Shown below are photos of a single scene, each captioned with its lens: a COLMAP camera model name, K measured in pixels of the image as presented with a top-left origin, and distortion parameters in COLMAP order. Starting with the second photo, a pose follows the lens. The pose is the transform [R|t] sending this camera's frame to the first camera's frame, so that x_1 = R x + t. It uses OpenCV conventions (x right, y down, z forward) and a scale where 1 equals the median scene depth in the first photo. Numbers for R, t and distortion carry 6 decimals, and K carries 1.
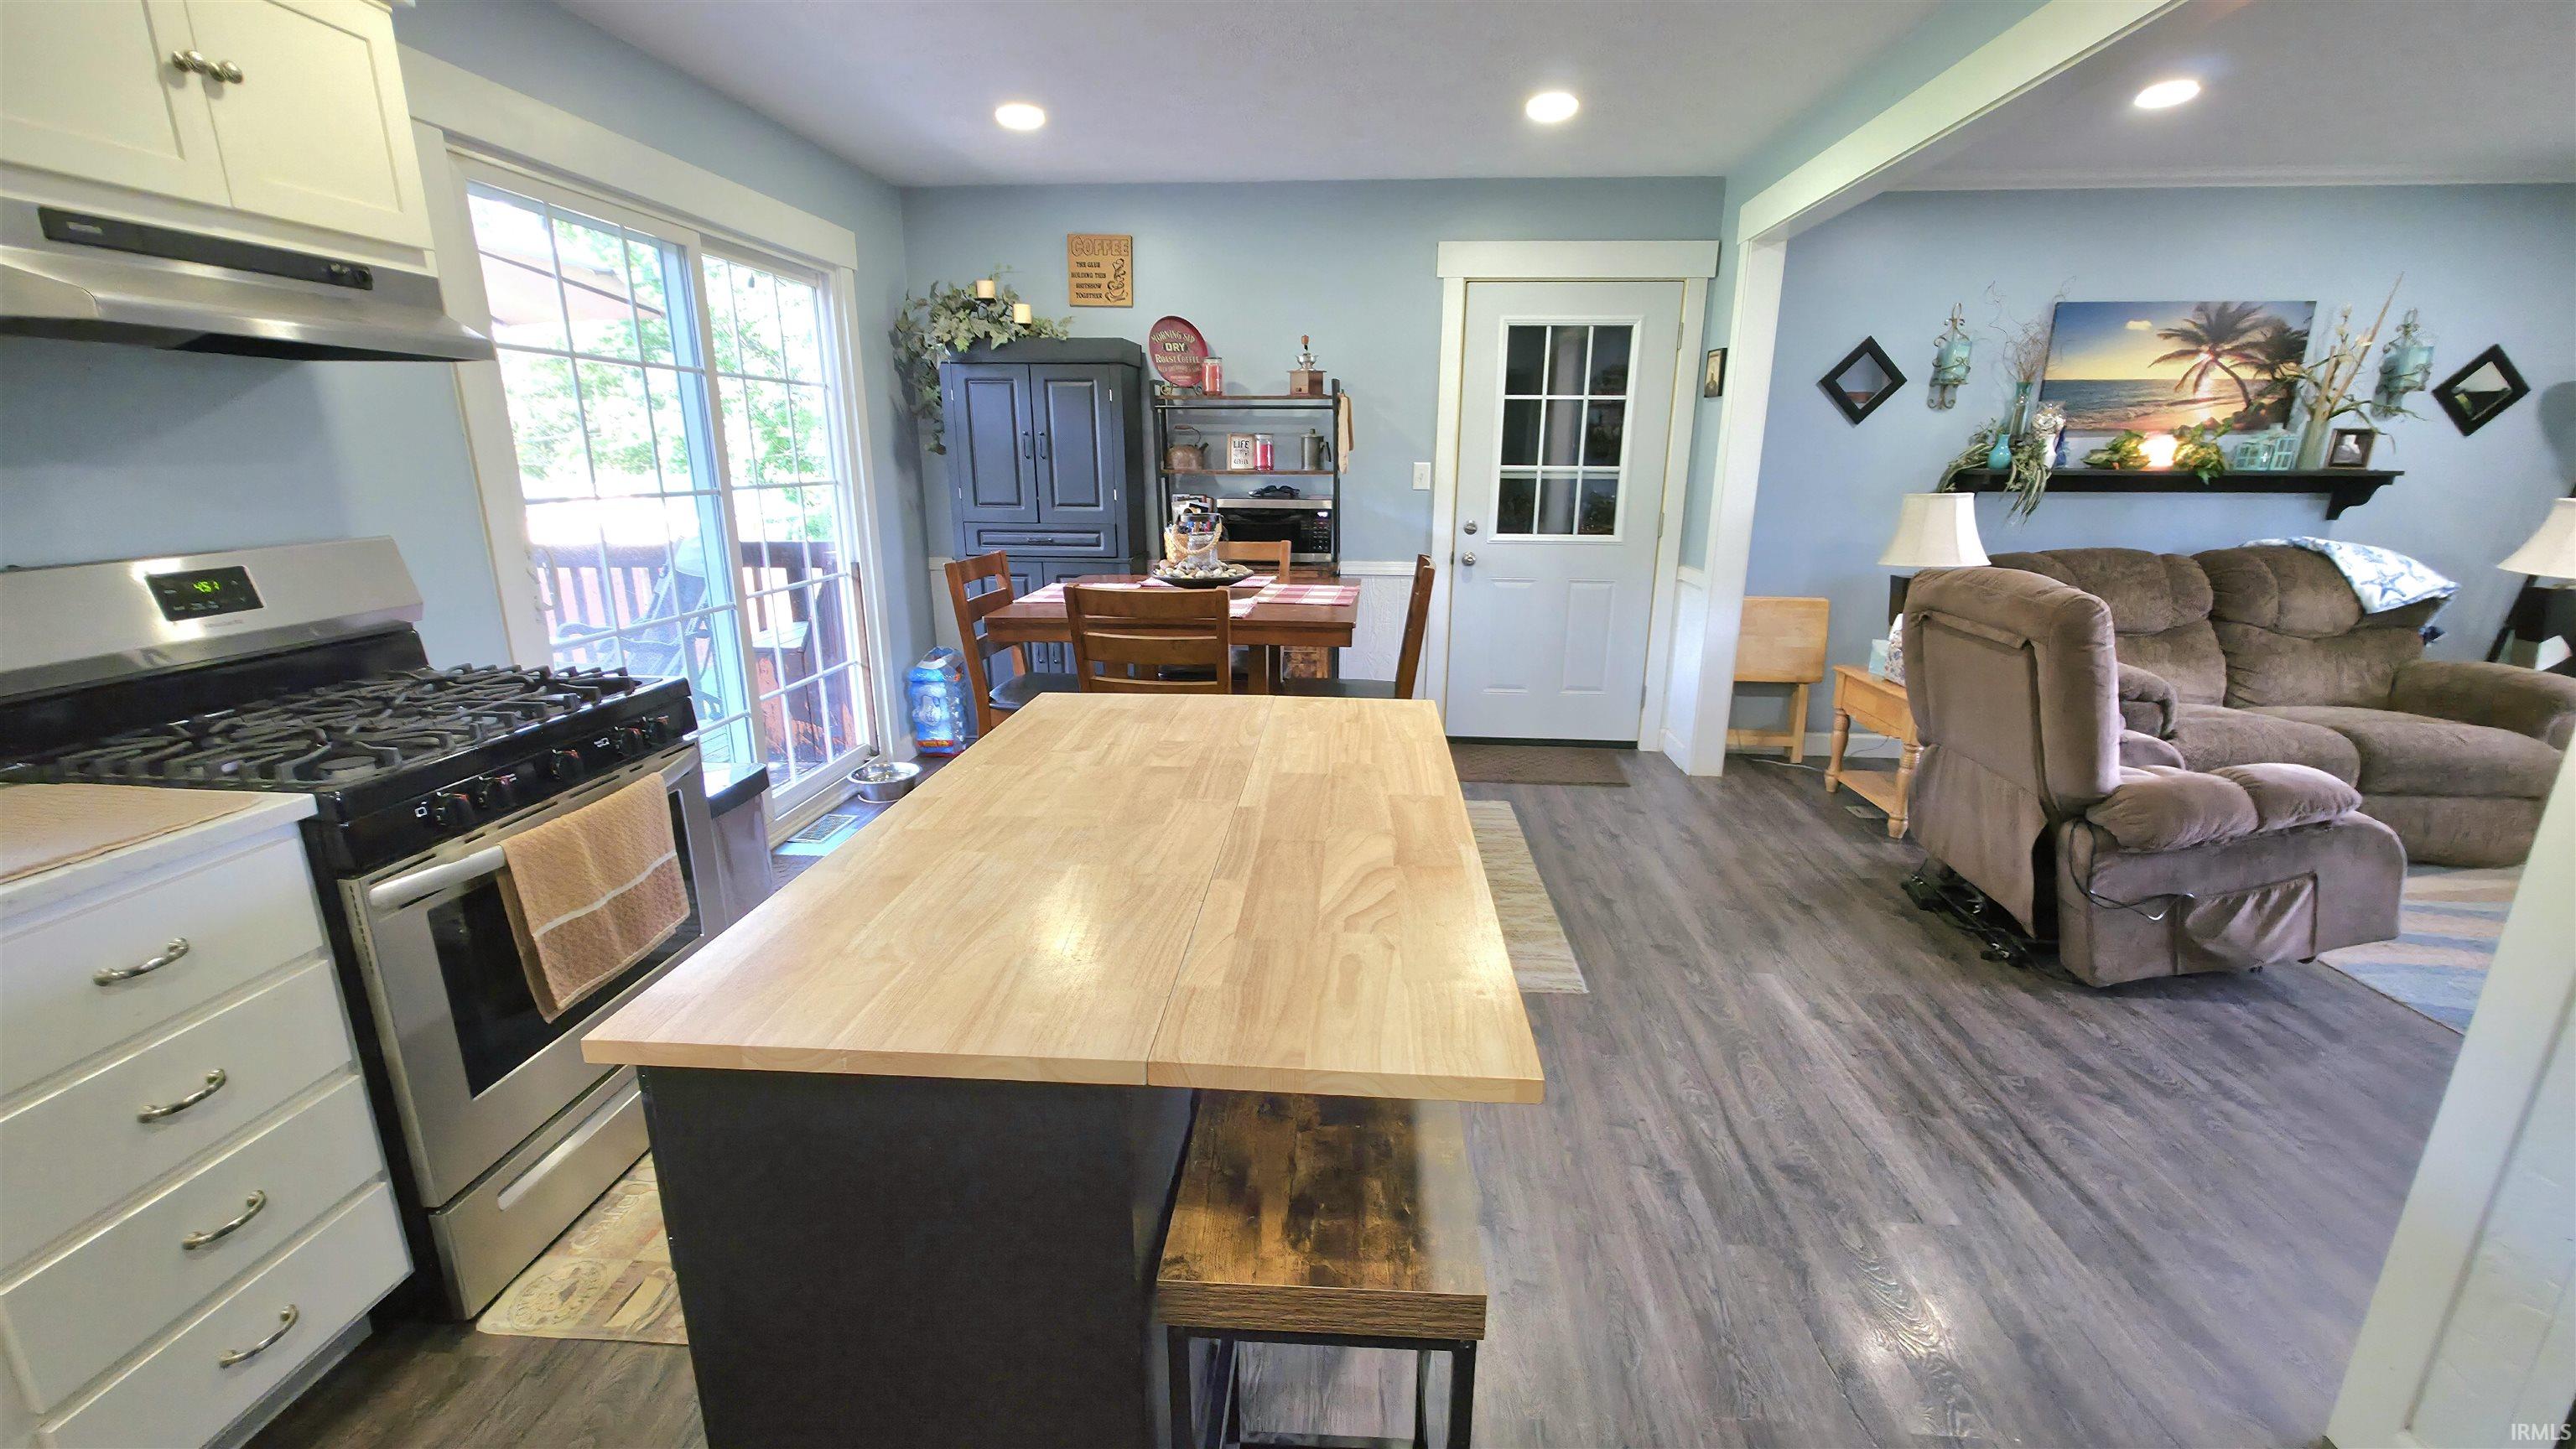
lens RADIAL K [[1026.4, 0, 1301.9], [0, 1026.4, 726.2], [0, 0, 1]] dist [0.003244, -0.001064]
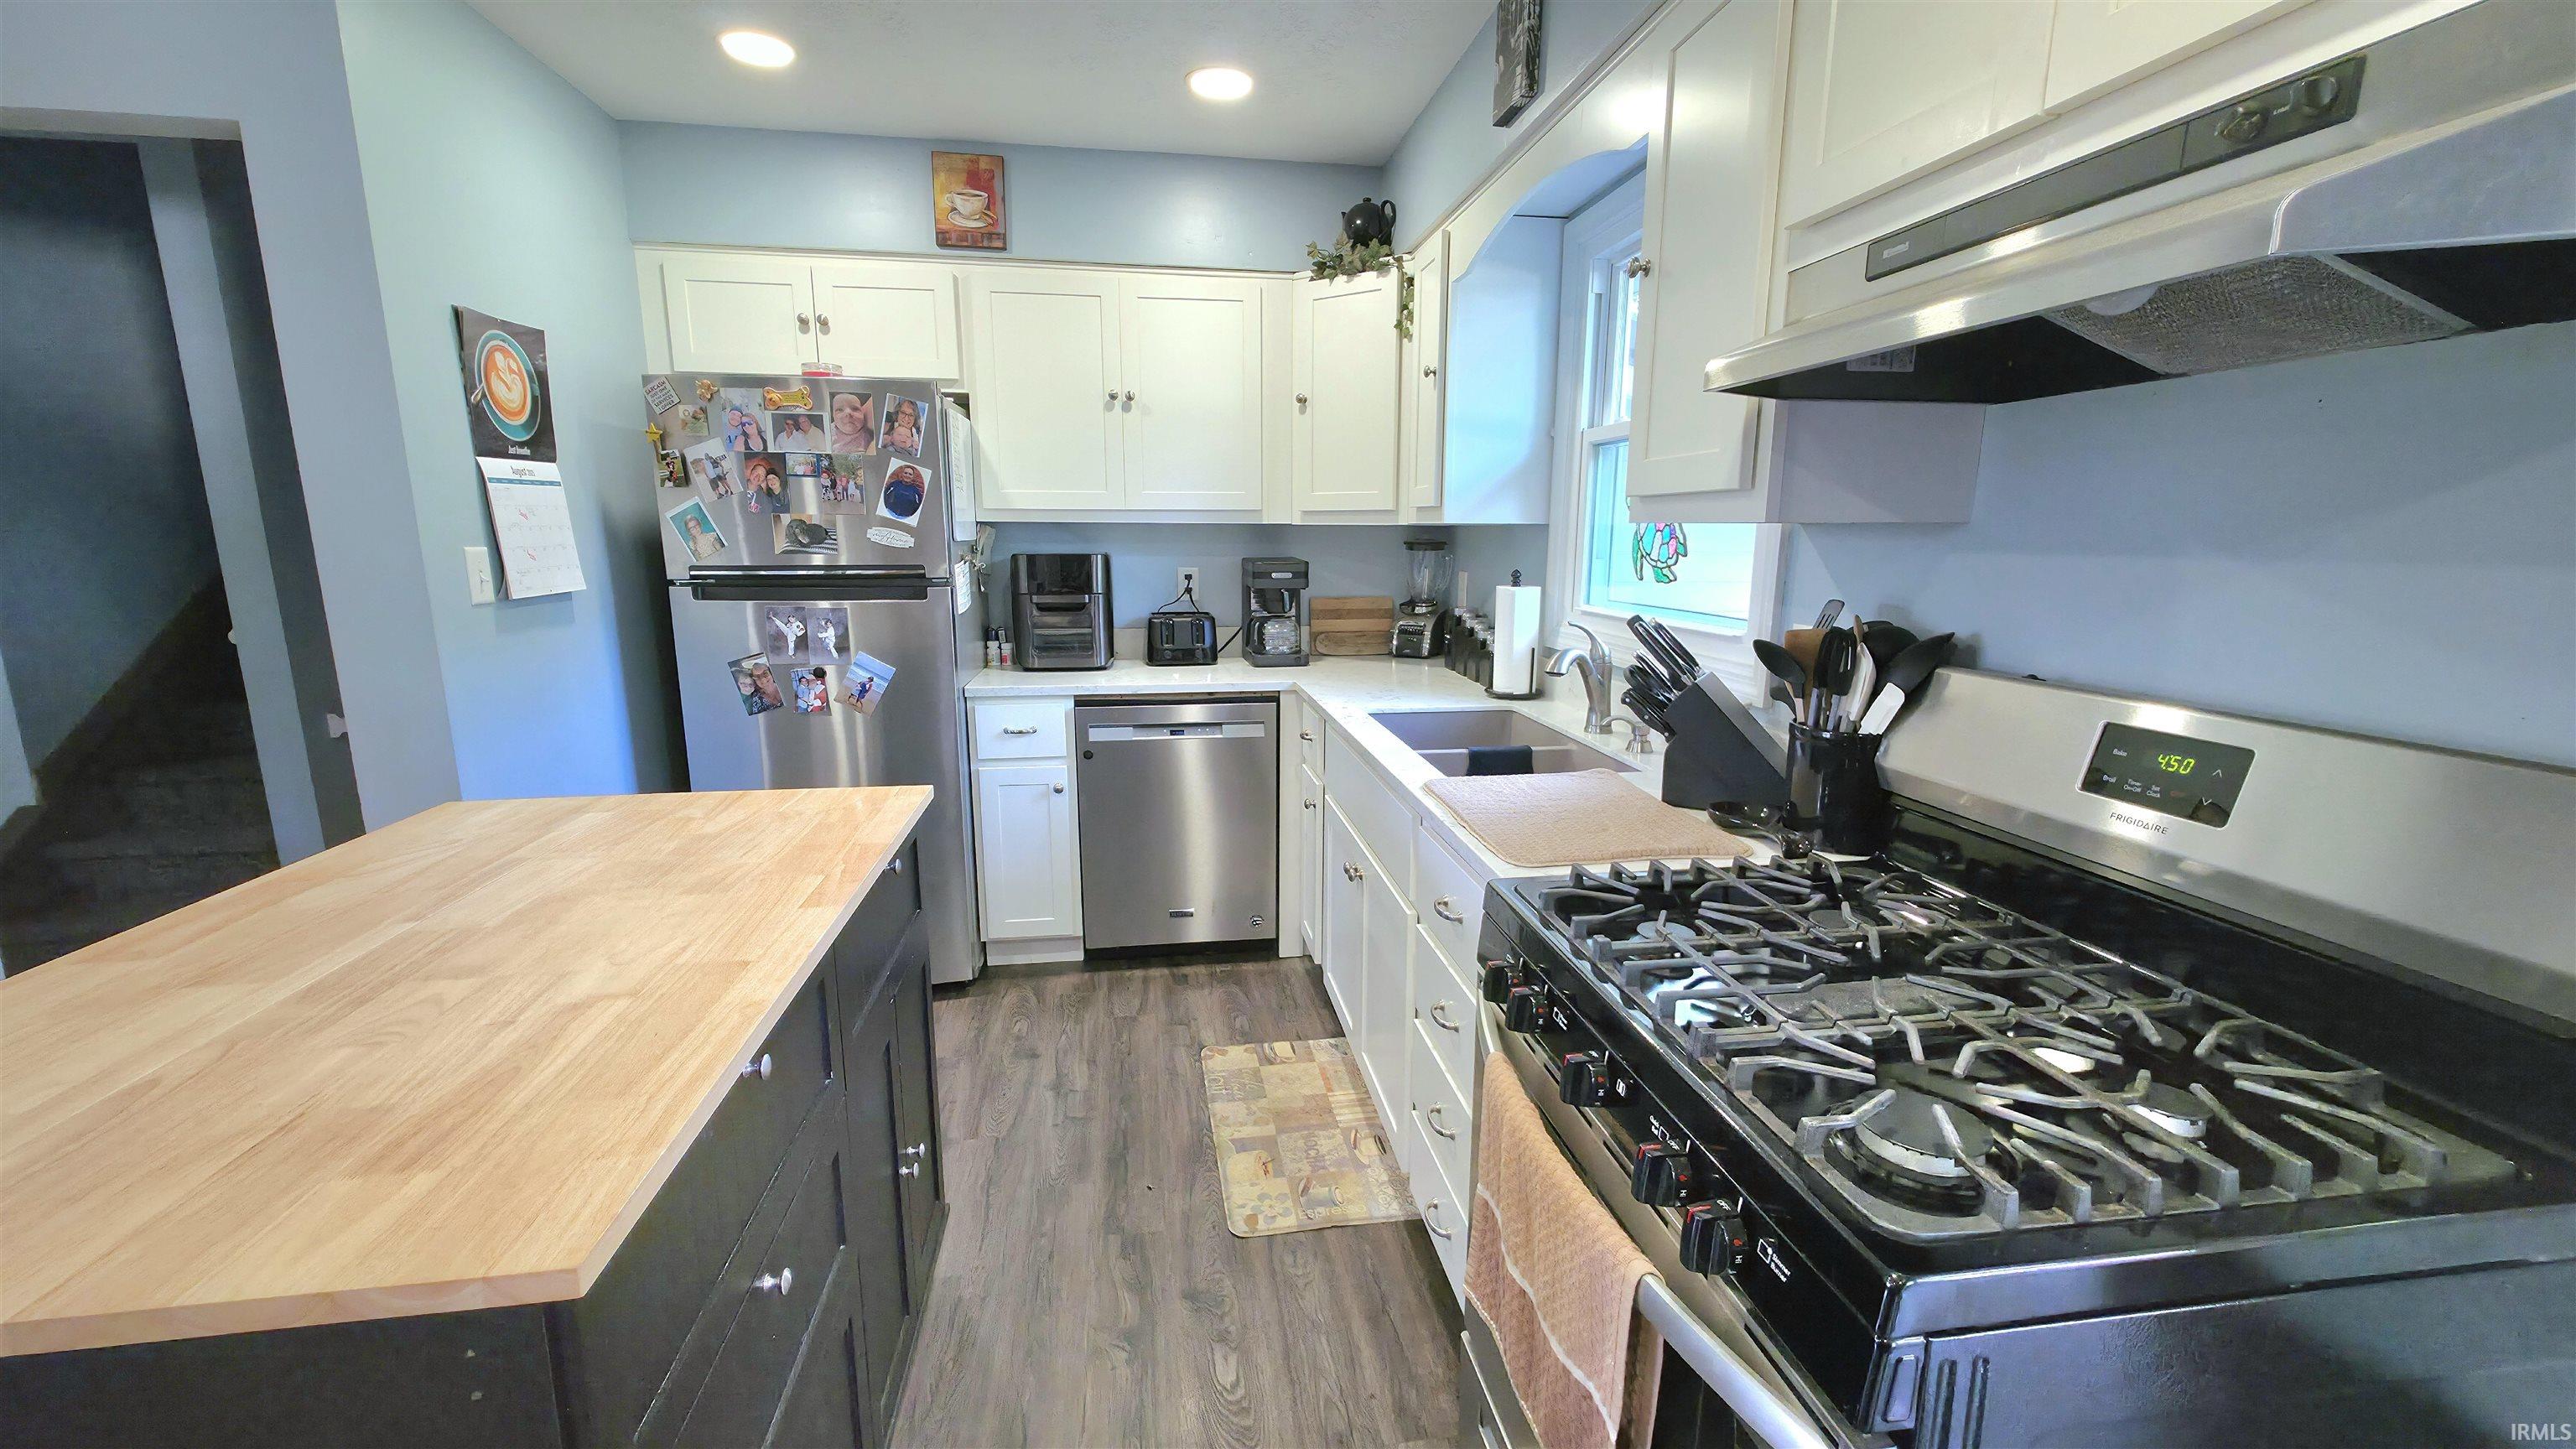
lens RADIAL K [[1026.4, 0, 1284.3], [0, 1026.4, 729.7], [0, 0, 1]] dist [0.003244, -0.001064]
pose [[-0.975912, 0.026062, -0.216602, -0.184265], [-0.072342, 0.898008, 0.433991, -0.153153], [0.205821, 0.439207, -0.874491, 0.577015]]
